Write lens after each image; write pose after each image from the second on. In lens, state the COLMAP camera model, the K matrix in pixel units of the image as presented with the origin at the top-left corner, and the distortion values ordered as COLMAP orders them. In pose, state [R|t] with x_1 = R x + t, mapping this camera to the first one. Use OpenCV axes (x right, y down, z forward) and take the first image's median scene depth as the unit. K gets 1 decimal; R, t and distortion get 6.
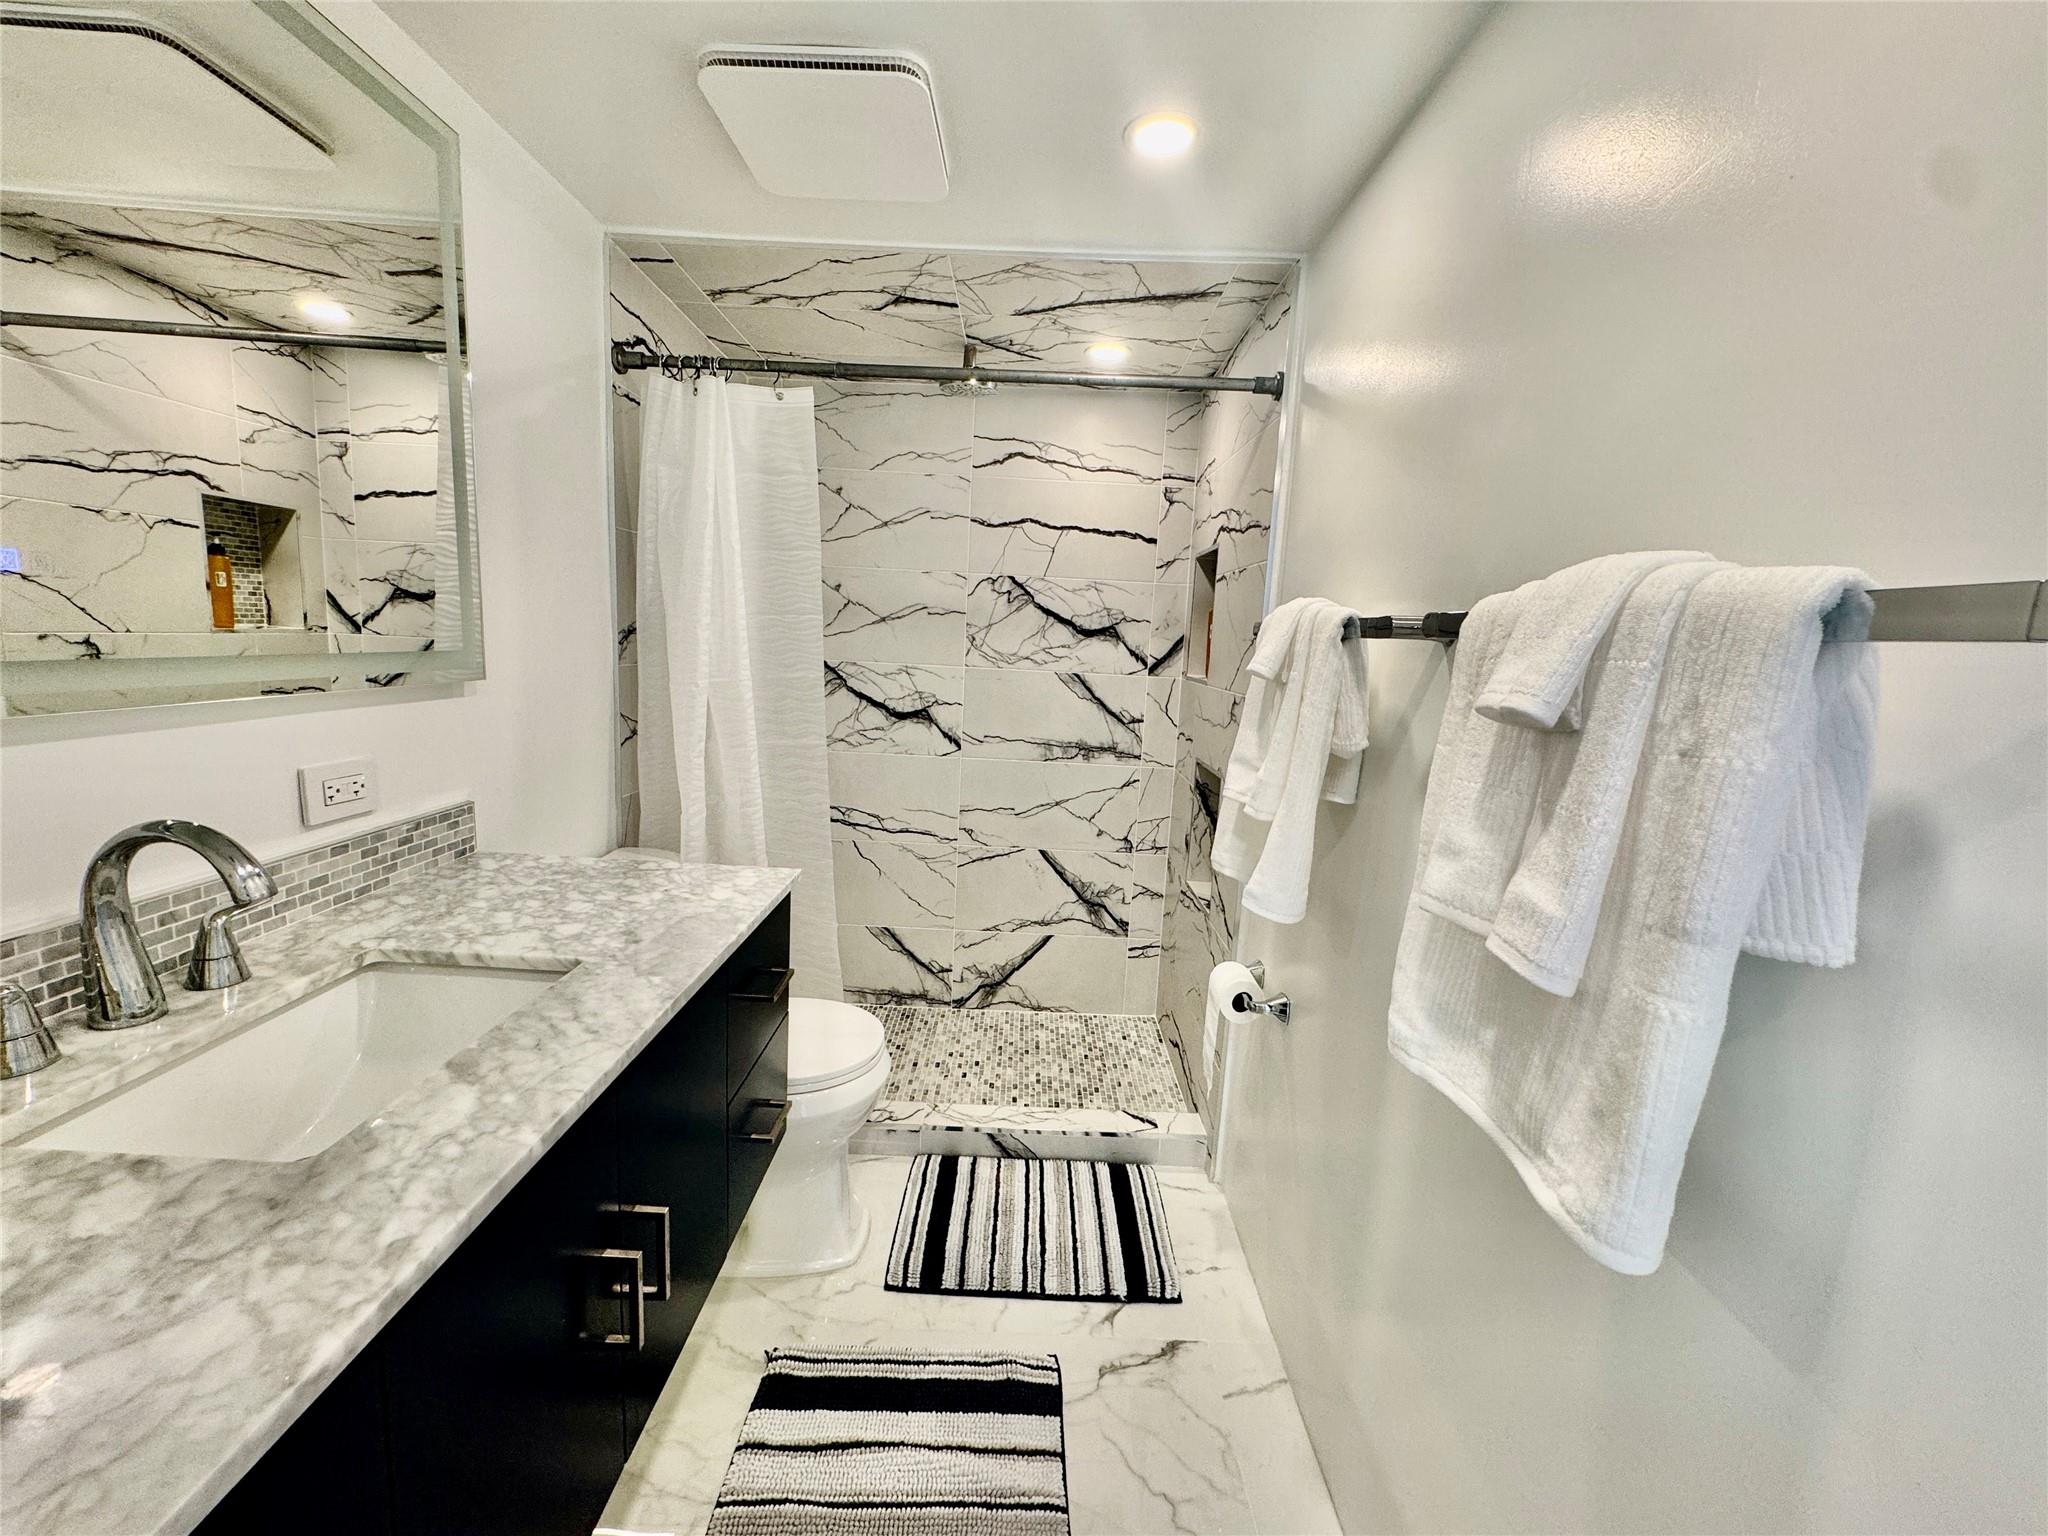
lens RADIAL K [[817.0, 0, 1019.8], [0, 817.0, 767.1], [0, 0, 1]] dist [-0.003775, 0.000615]
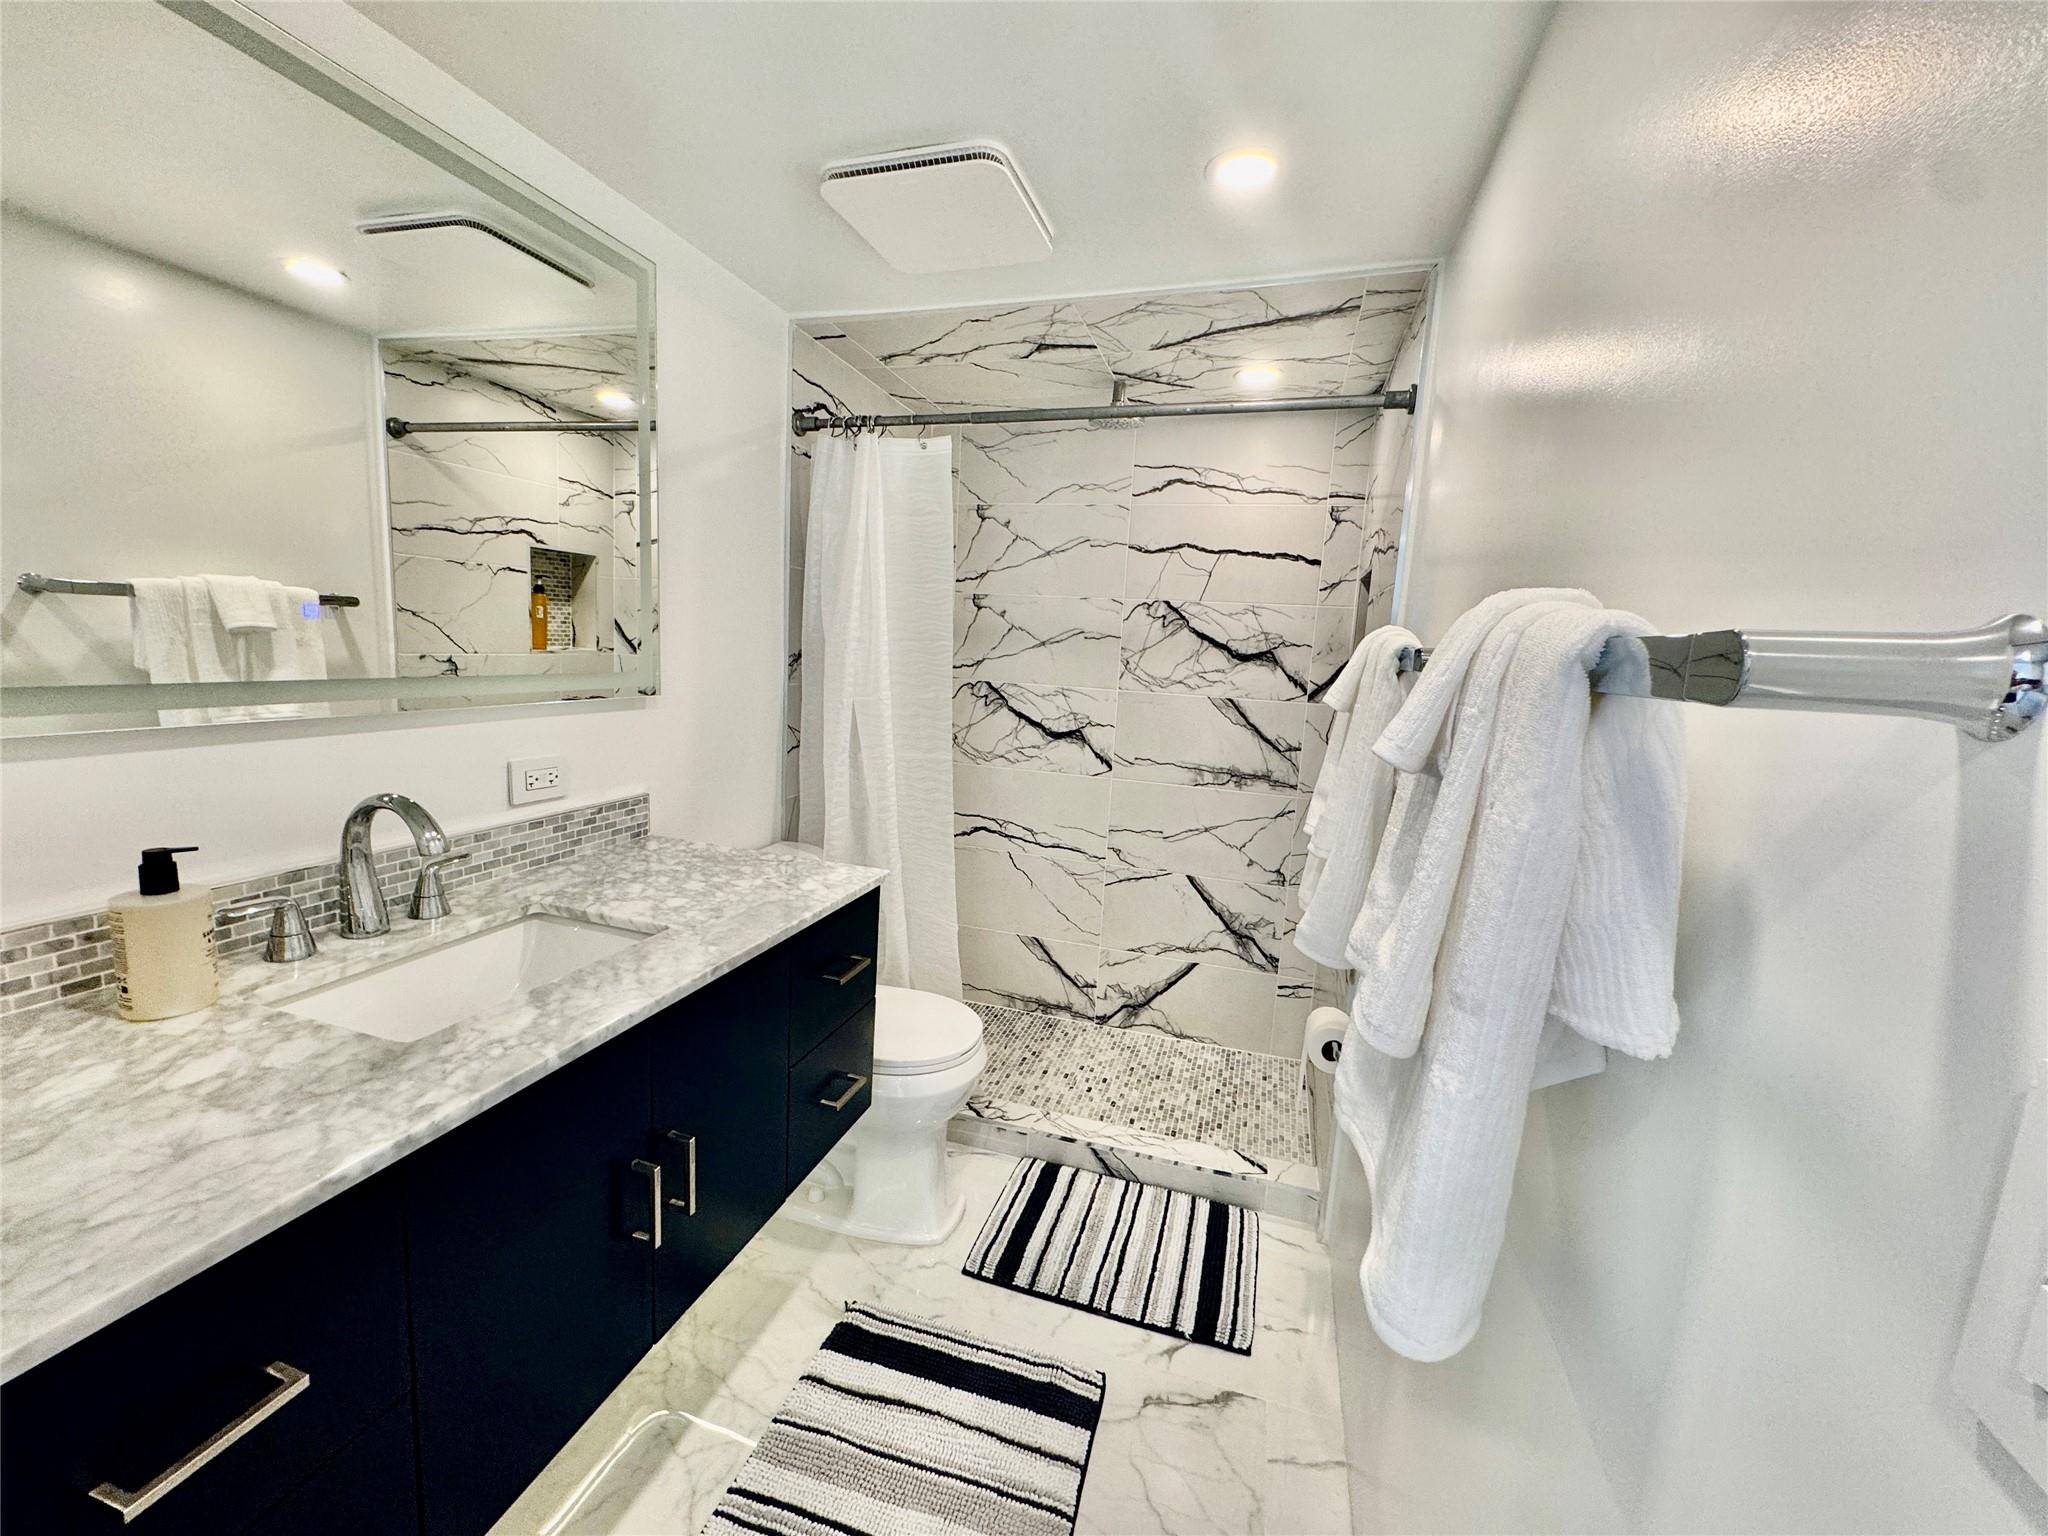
lens RADIAL K [[817.0, 0, 1021.7], [0, 817.0, 766.4], [0, 0, 1]] dist [-0.003775, 0.000615]
pose [[0.956642, 0.044609, -0.287831, 0.179239], [-0.051357, 0.998553, -0.015932, -0.006892], [0.286704, 0.030024, 0.957549, -0.016318]]
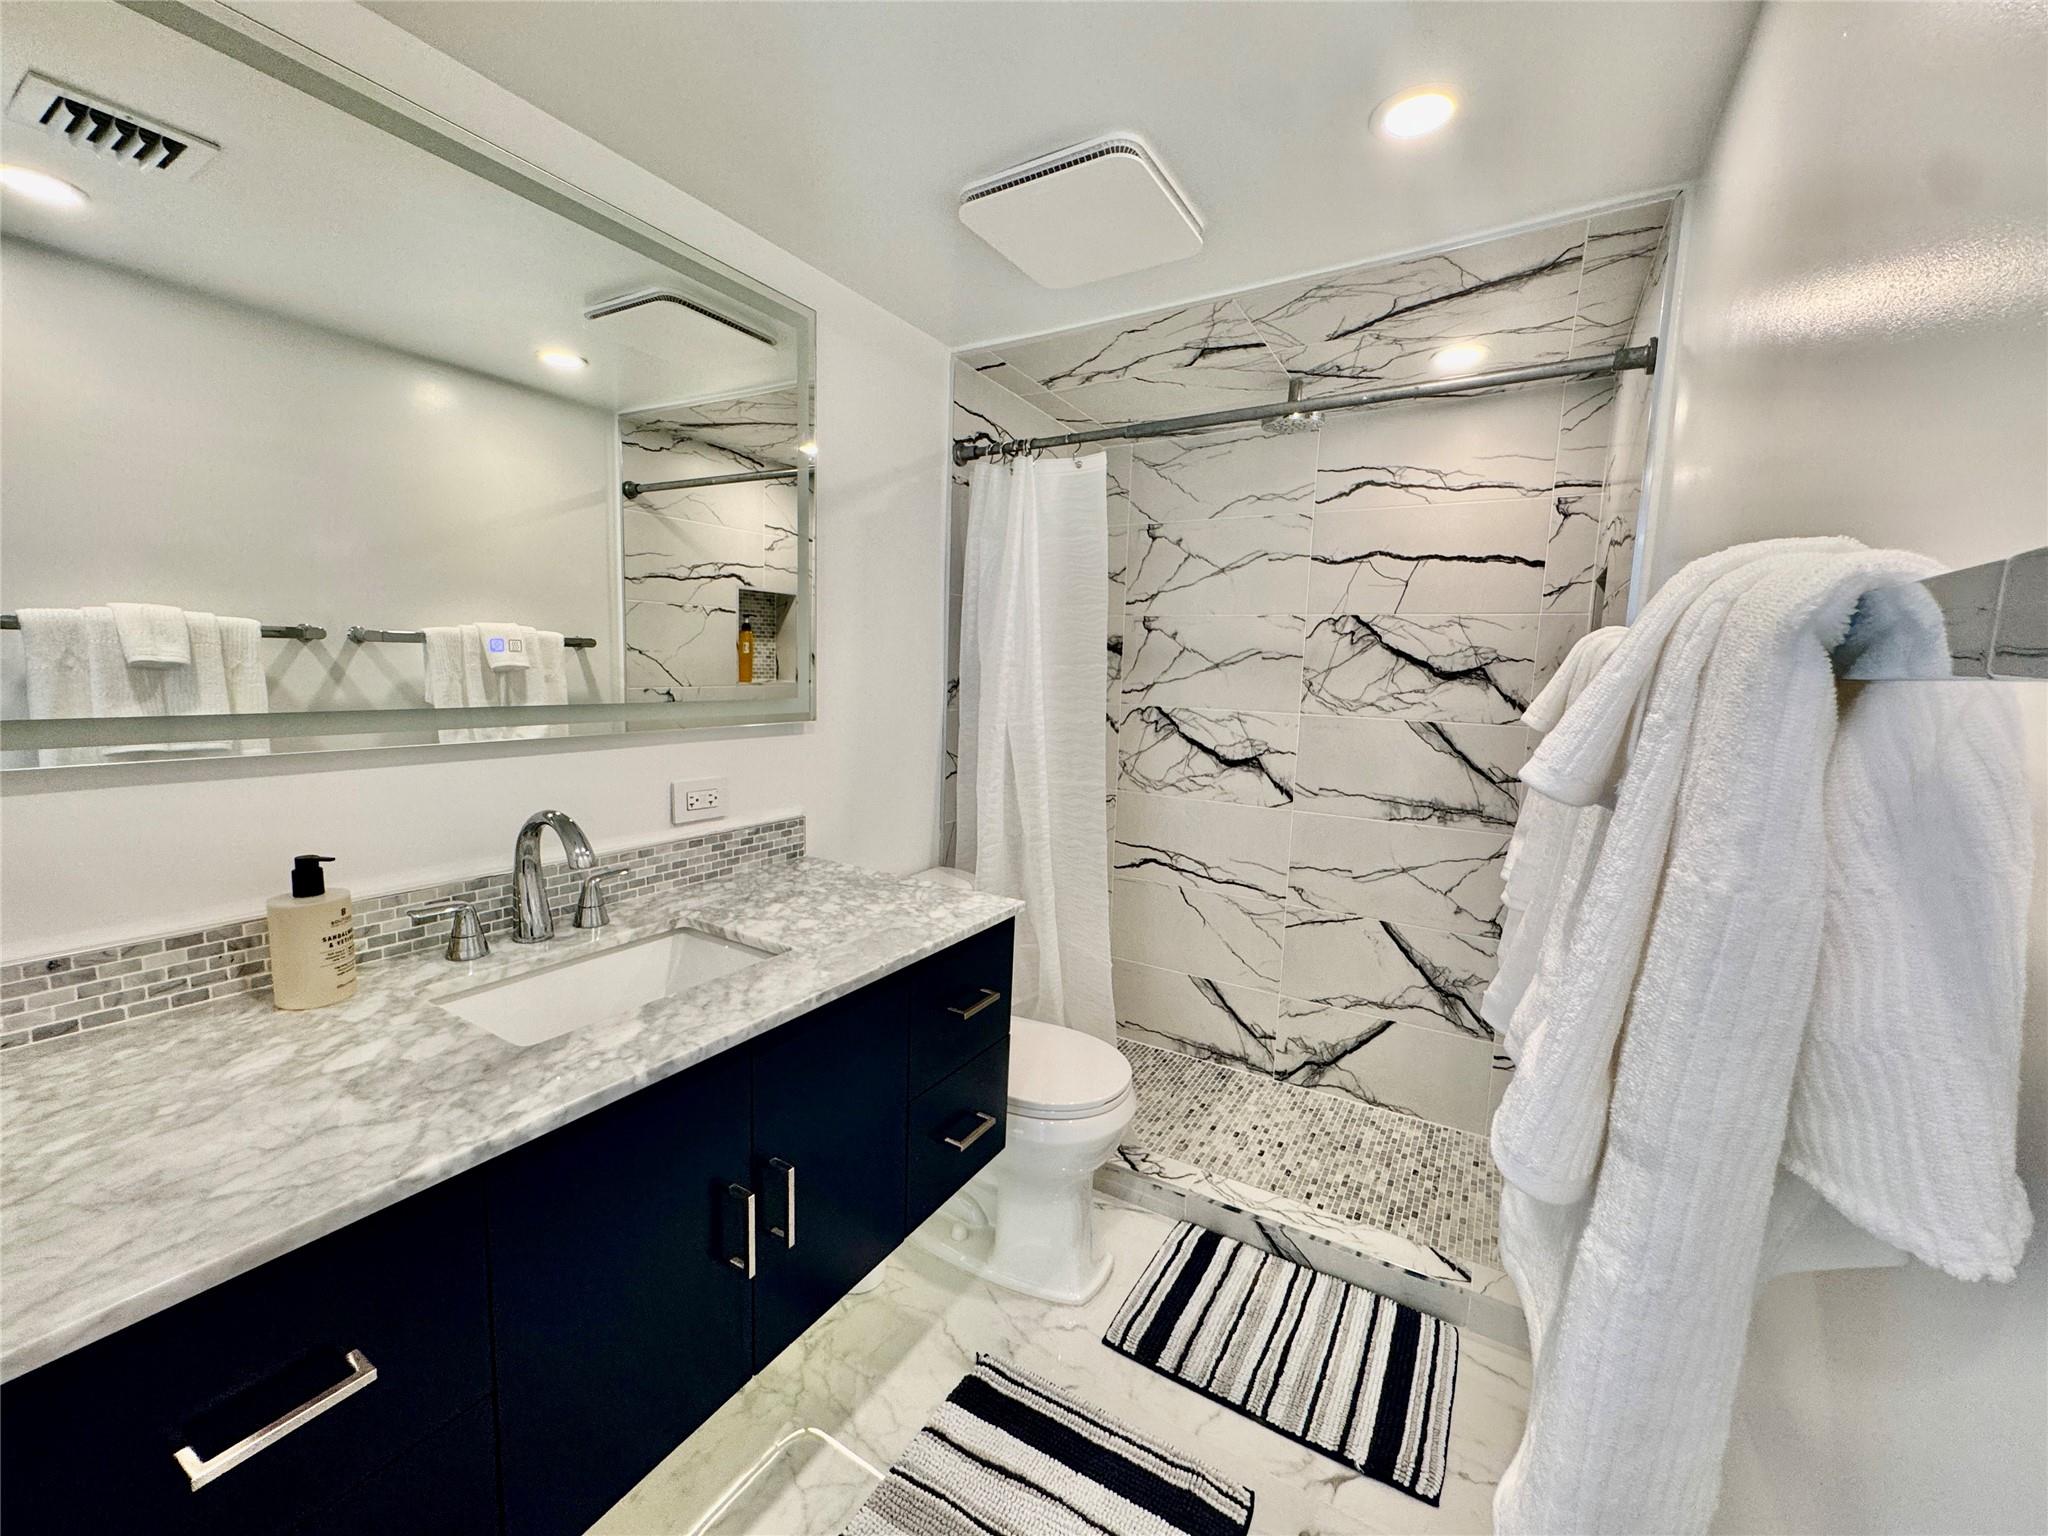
lens RADIAL K [[817.0, 0, 1022.6], [0, 817.0, 766.7], [0, 0, 1]] dist [-0.003775, 0.000615]
pose [[0.857834, 0.039686, -0.512392, 0.220475], [-0.067986, 0.997015, -0.036600, -0.009258], [0.509410, 0.066232, 0.857972, 0.058858]]
